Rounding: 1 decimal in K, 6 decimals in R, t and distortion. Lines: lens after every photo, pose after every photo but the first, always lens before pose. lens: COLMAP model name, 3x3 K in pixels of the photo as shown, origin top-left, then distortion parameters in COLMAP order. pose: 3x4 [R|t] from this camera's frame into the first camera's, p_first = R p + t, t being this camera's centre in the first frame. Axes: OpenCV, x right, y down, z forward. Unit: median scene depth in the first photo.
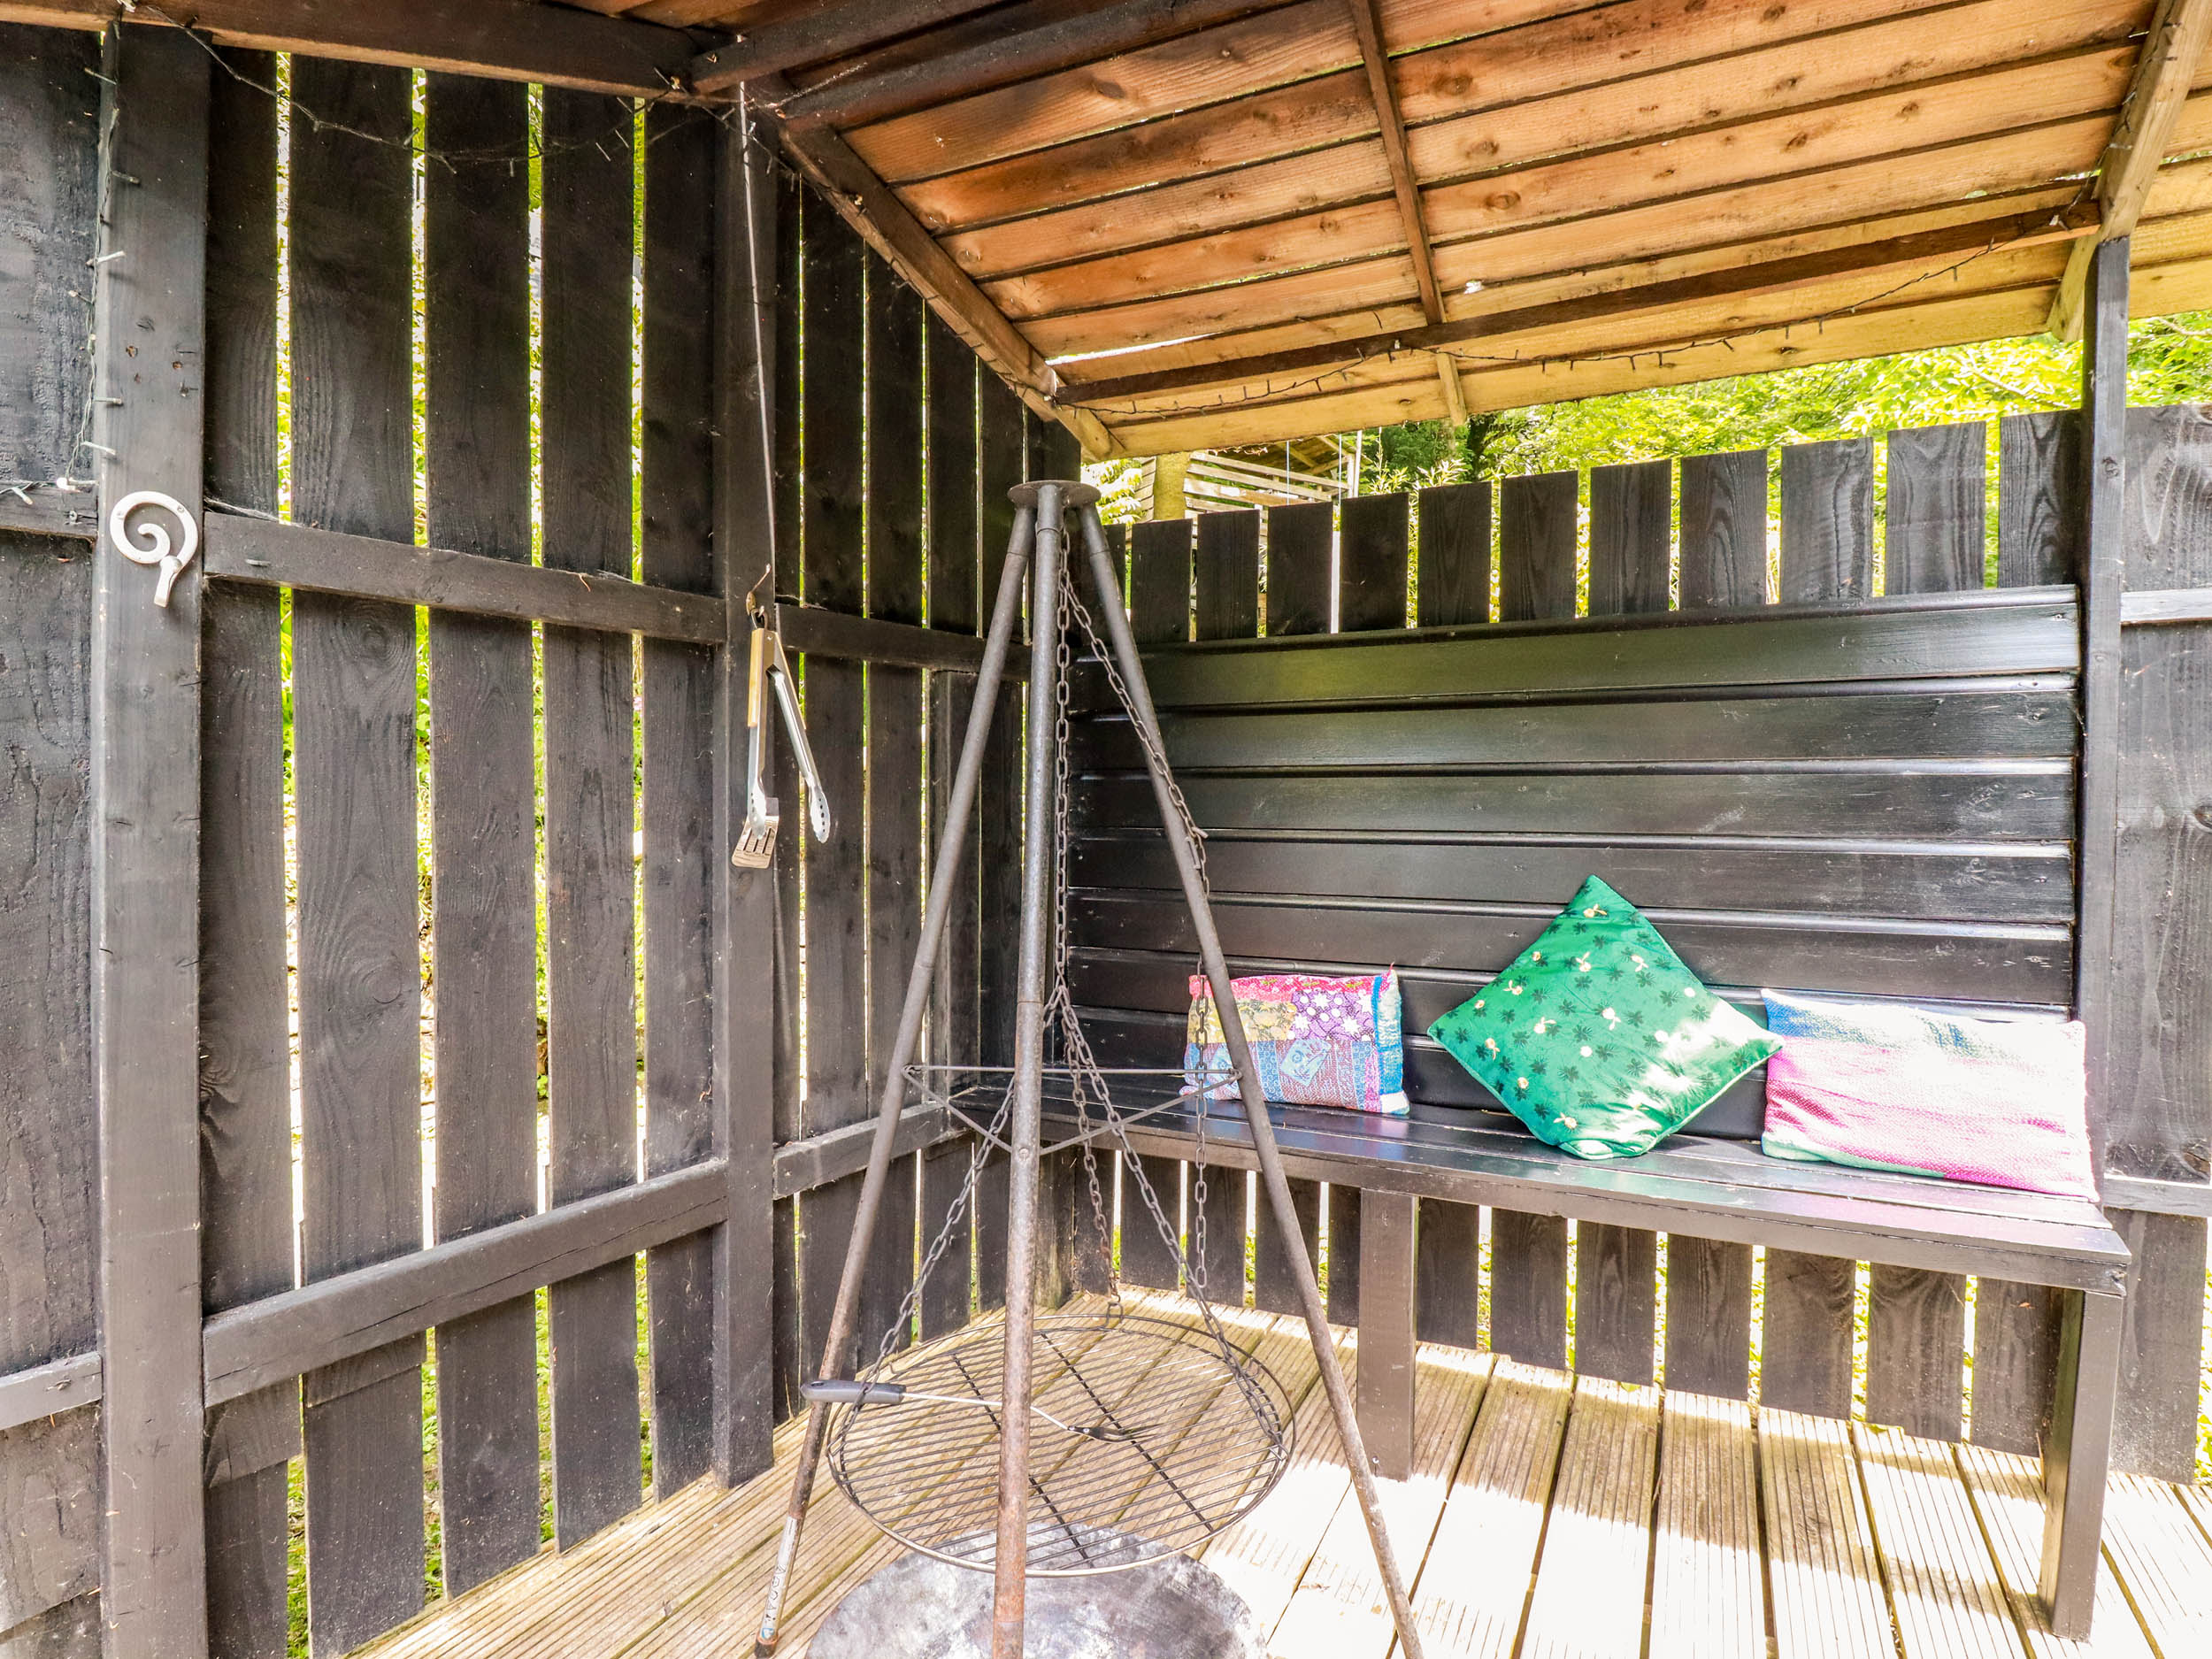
lens RADIAL K [[1143.0, 0, 1113.1], [0, 1143.0, 817.2], [0, 0, 1]] dist [0.003998, -0.017022]
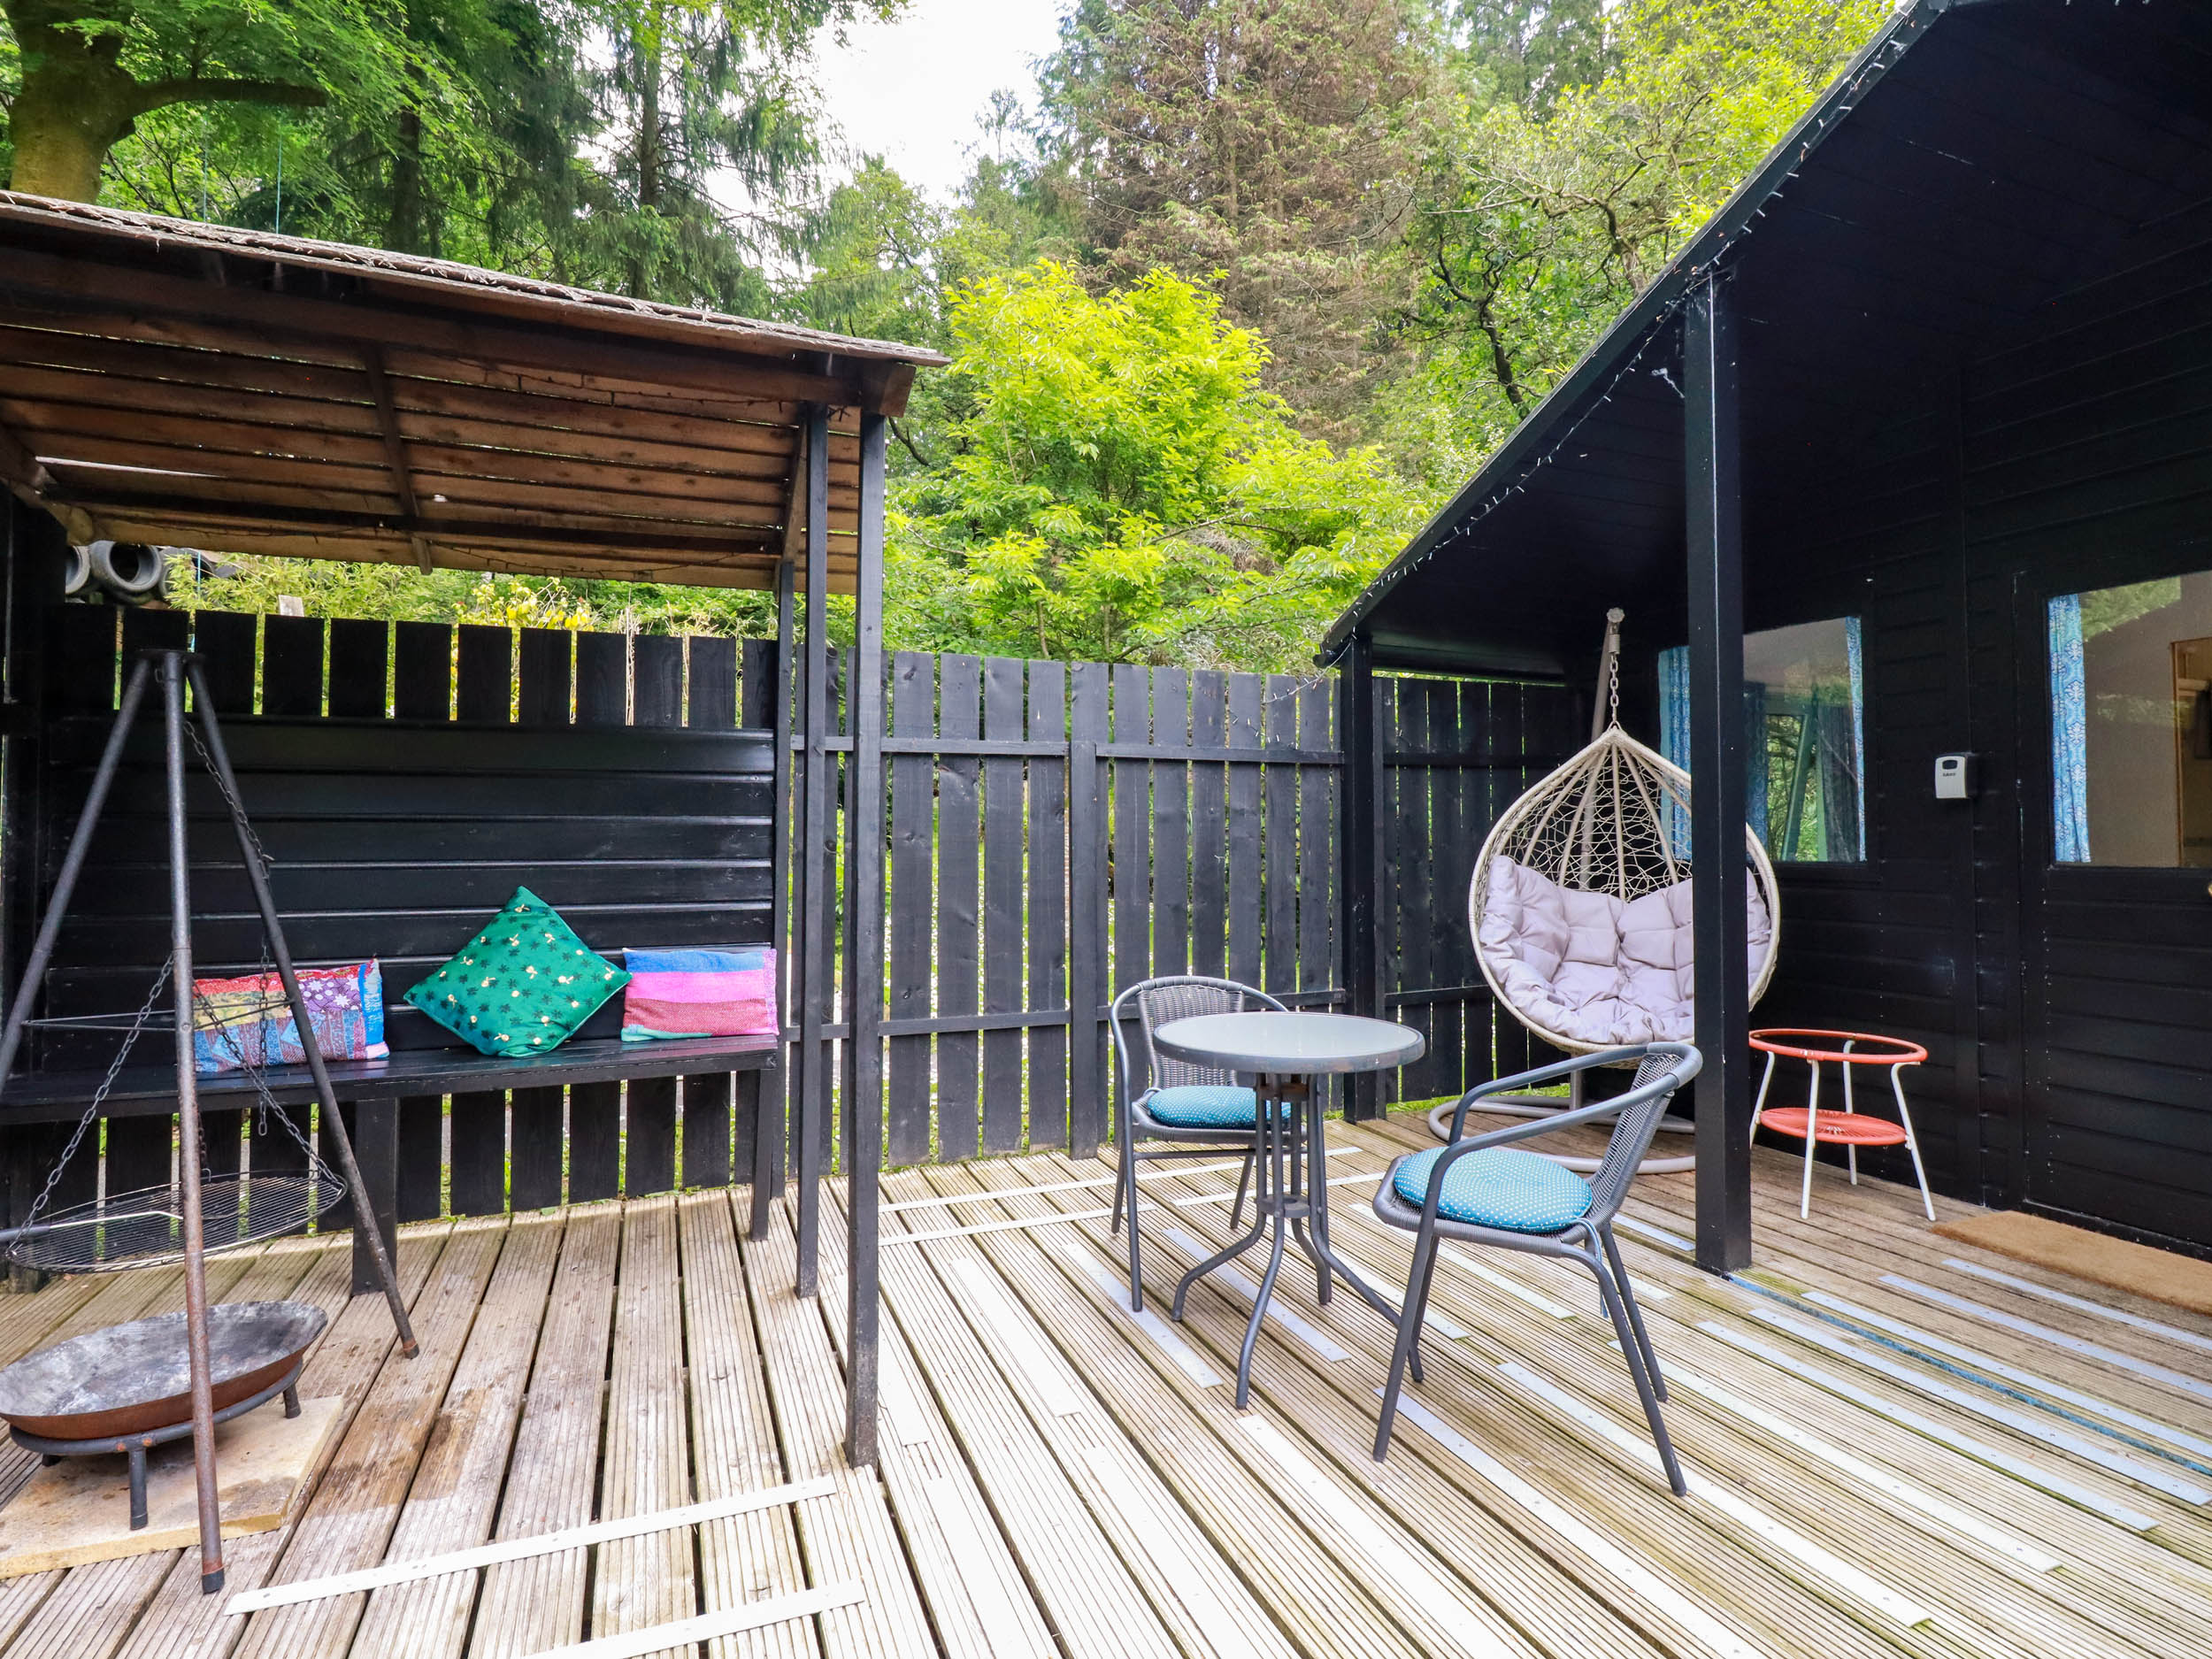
lens RADIAL K [[1143.0, 0, 1113.1], [0, 1143.0, 817.2], [0, 0, 1]] dist [0.003998, -0.017022]
pose [[0.660663, 0.011277, 0.750598, -0.236969], [0.013605, 0.999543, -0.026992, 0.009622], [-0.750559, 0.028044, 0.660208, -0.688927]]
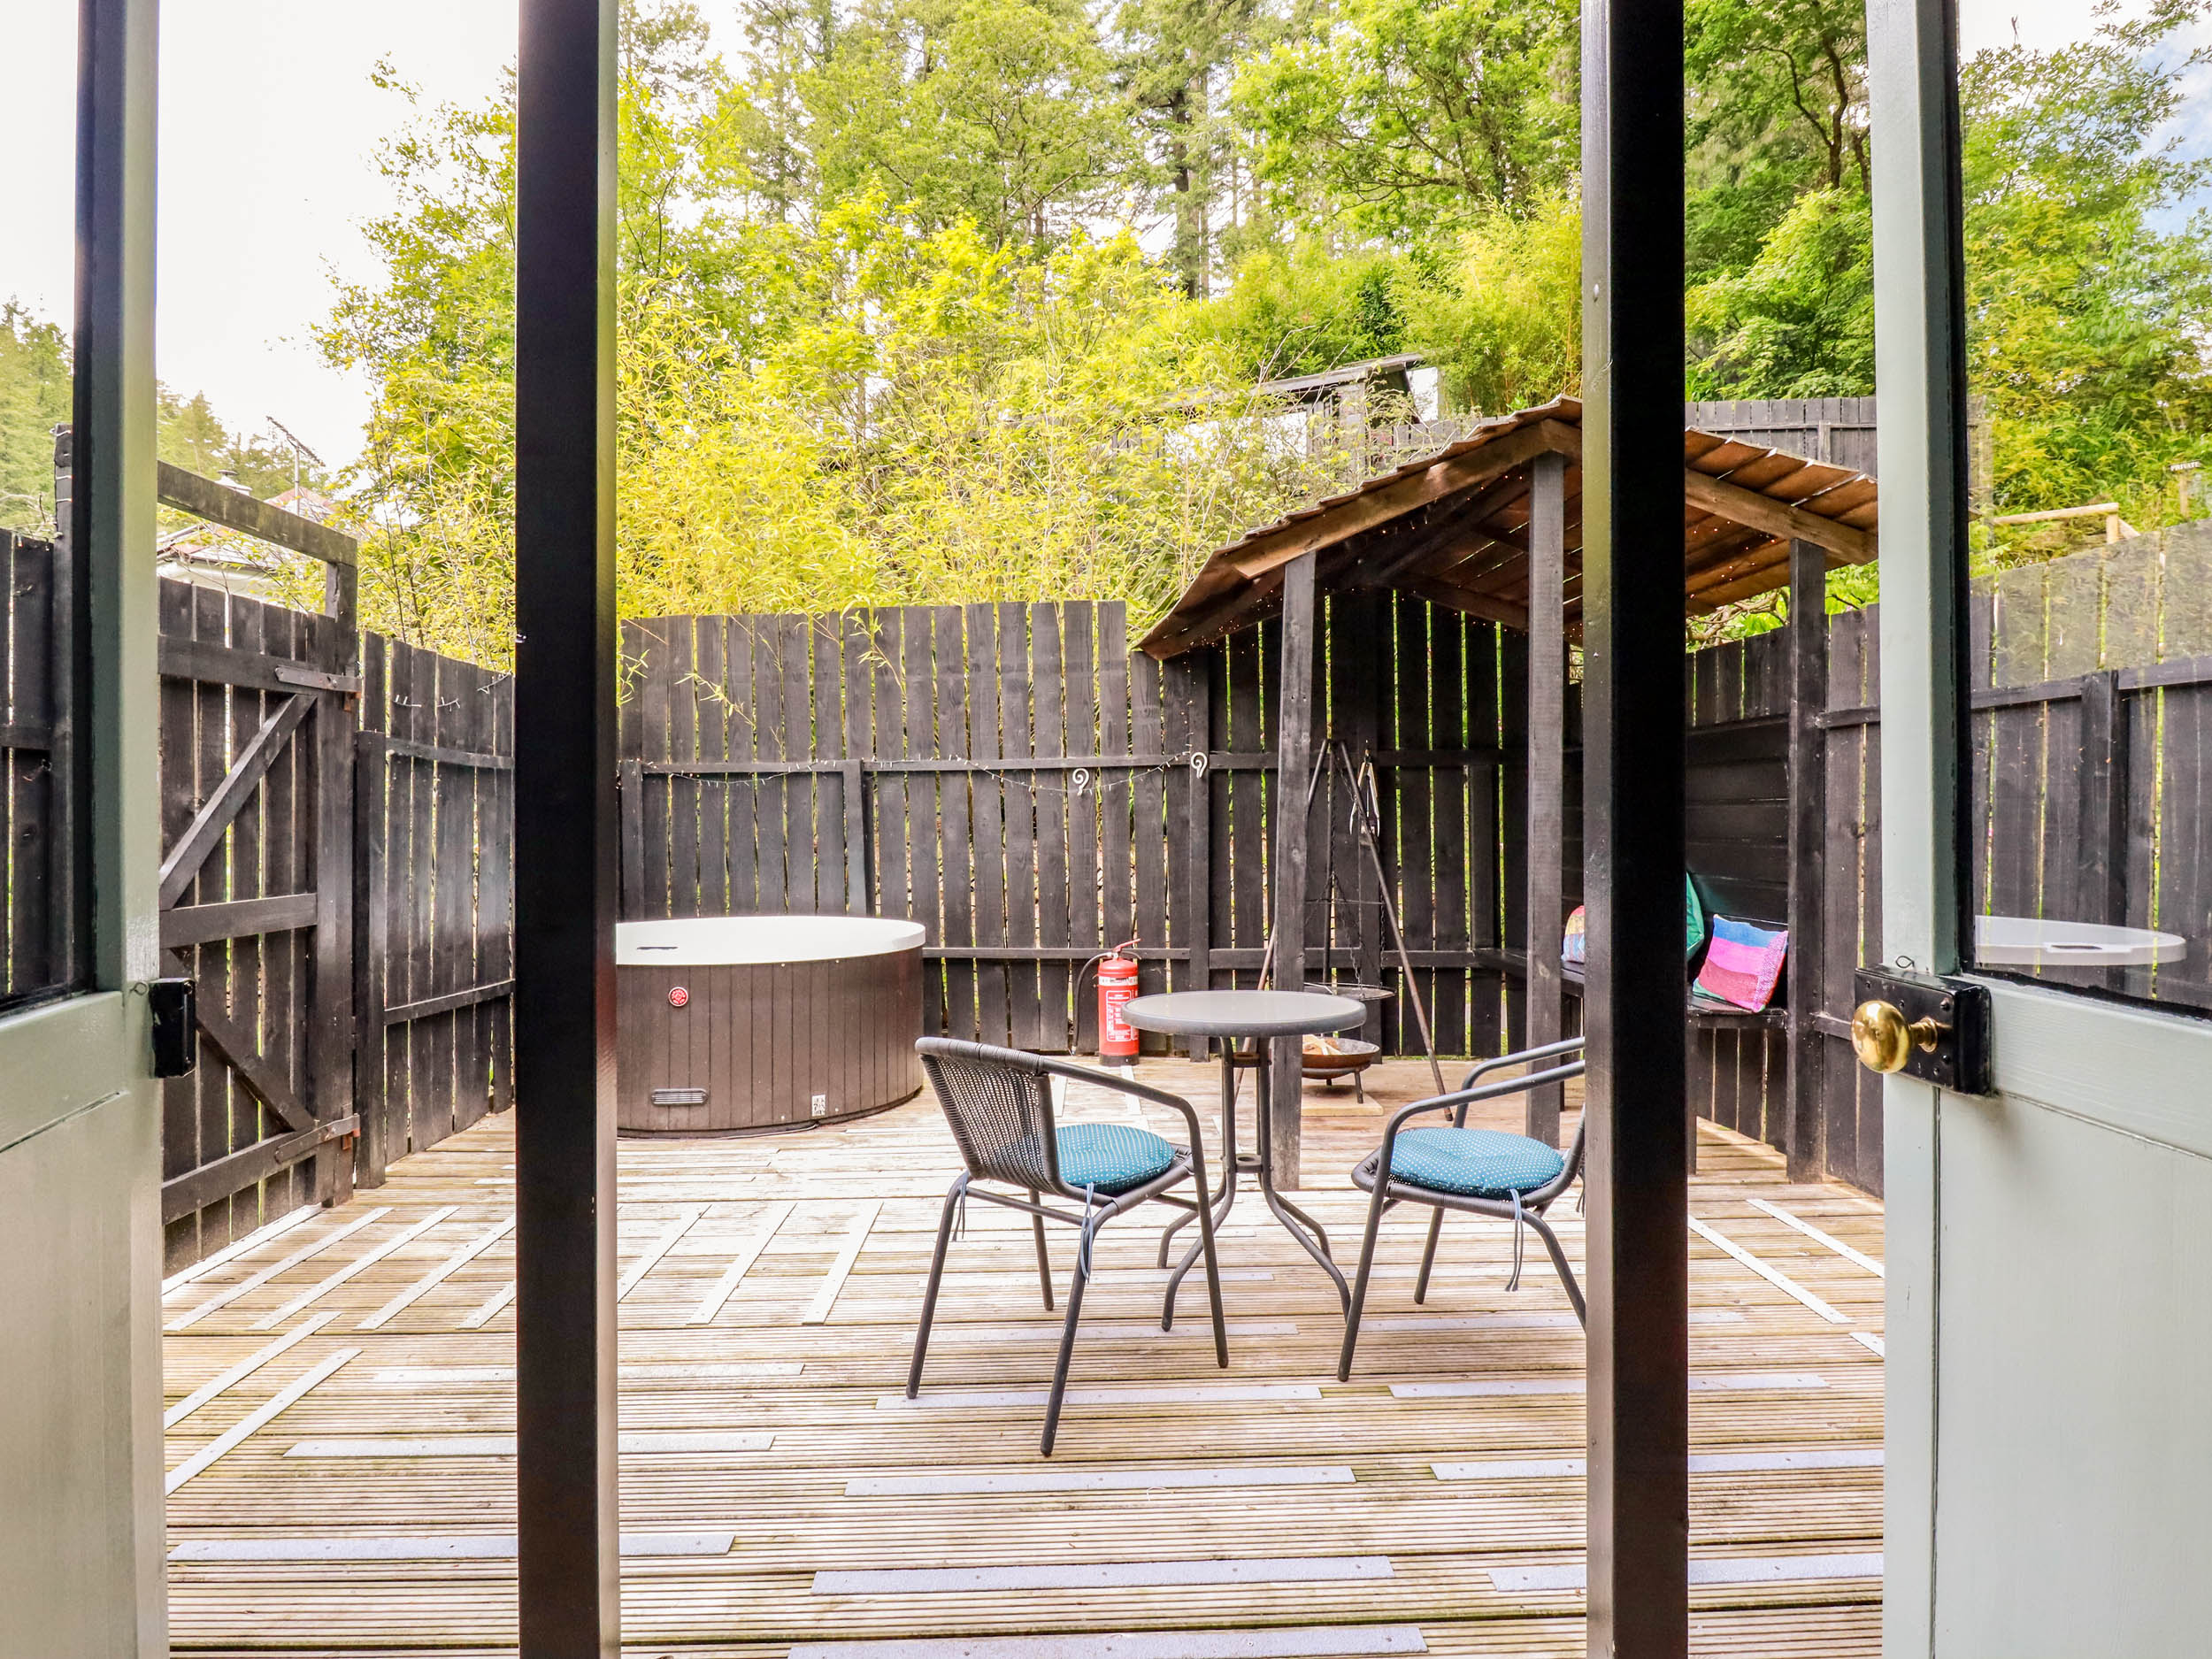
lens RADIAL K [[1220.7, 0, 1106.4], [0, 1220.7, 816.2], [0, 0, 1]] dist [-0.000369, -0.000556]
pose [[0.471466, -0.009352, -0.881834, 1.899784], [-0.007341, 0.999868, -0.014529, 0.018383], [0.881853, 0.013323, 0.471335, -0.932068]]
